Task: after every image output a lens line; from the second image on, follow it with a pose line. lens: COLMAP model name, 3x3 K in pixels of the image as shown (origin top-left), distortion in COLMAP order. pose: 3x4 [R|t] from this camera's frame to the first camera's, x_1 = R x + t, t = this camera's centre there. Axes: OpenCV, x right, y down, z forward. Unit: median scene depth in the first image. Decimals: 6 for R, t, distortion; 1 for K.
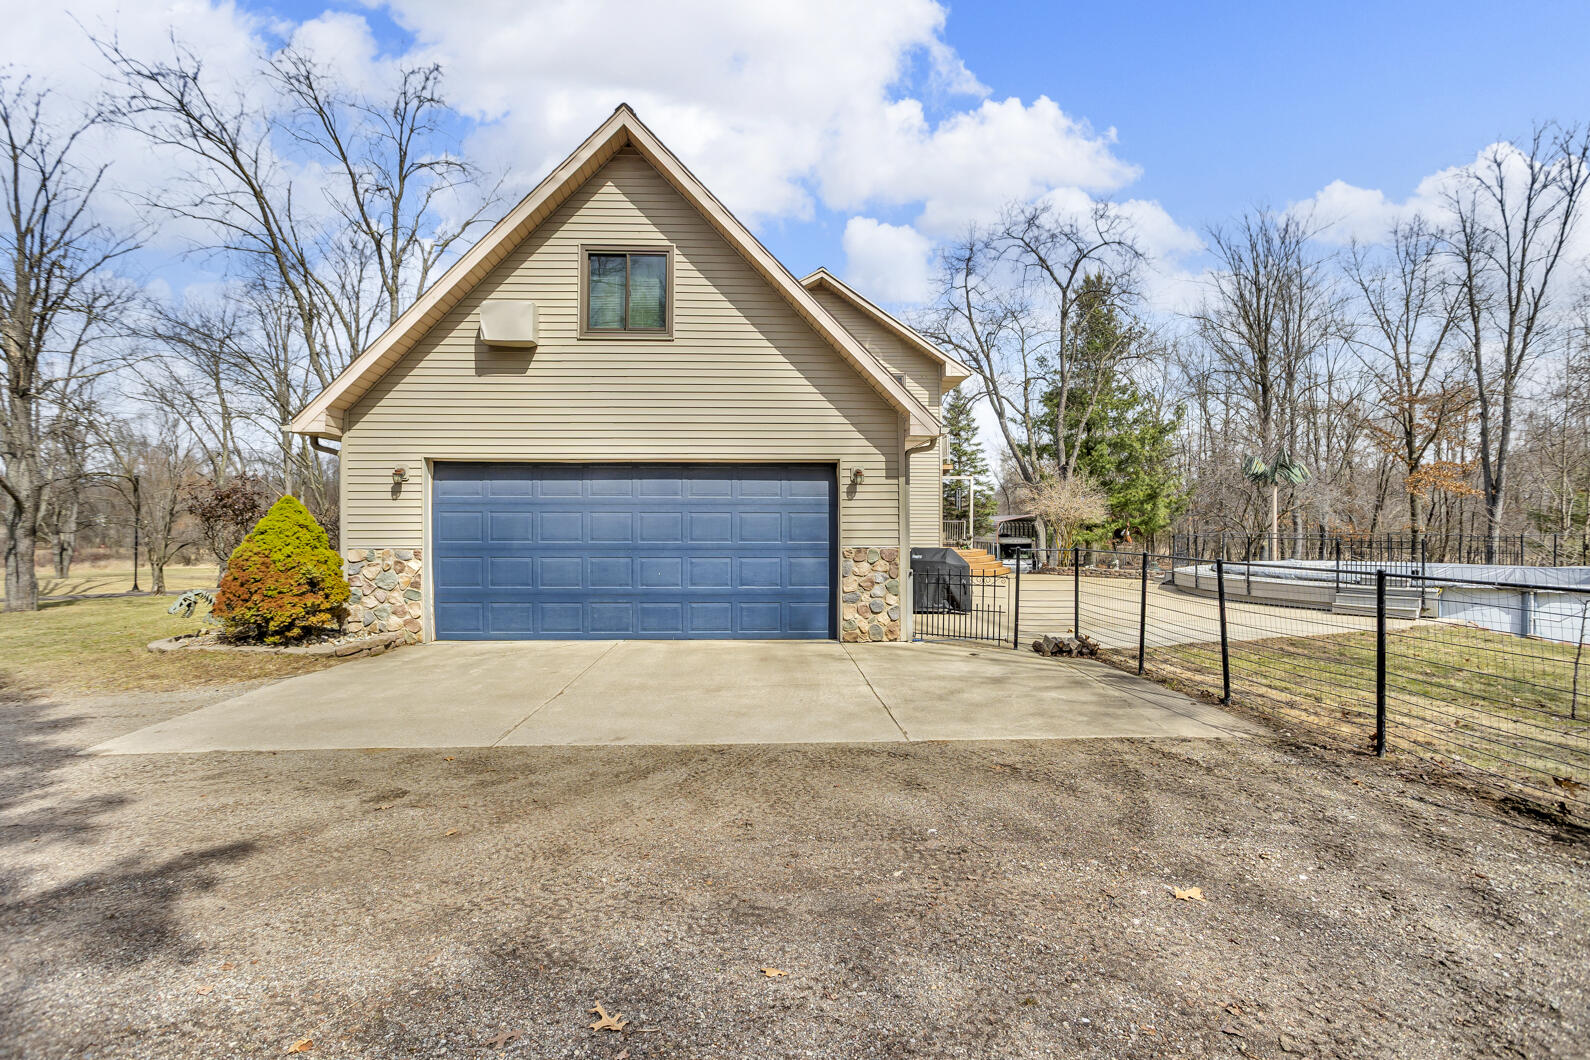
lens RADIAL K [[762.5, 0, 789.3], [0, 762.5, 500.7], [0, 0, 1]] dist [-0.014540, 0.000413]
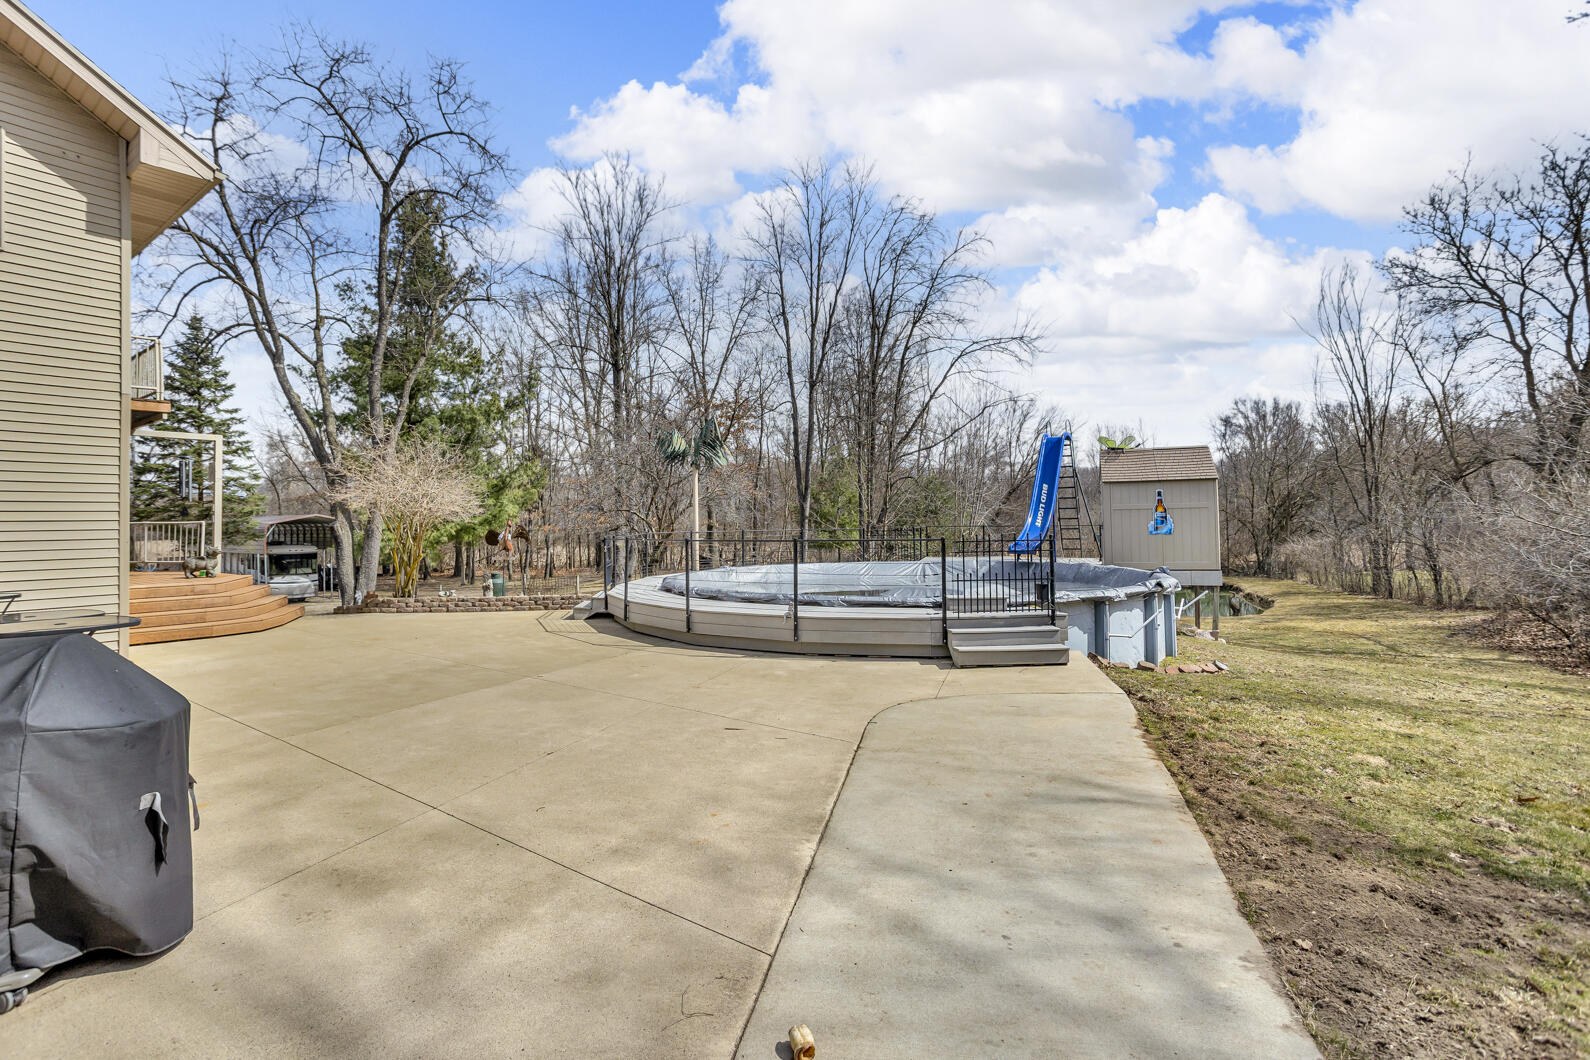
lens RADIAL K [[762.5, 0, 789.3], [0, 762.5, 500.7], [0, 0, 1]] dist [-0.014540, 0.000413]
pose [[0.639238, 0.006910, 0.768978, 0.063041], [-0.005927, 0.999974, -0.004059, 0.008430], [-0.768986, -0.001963, 0.639262, 0.252986]]
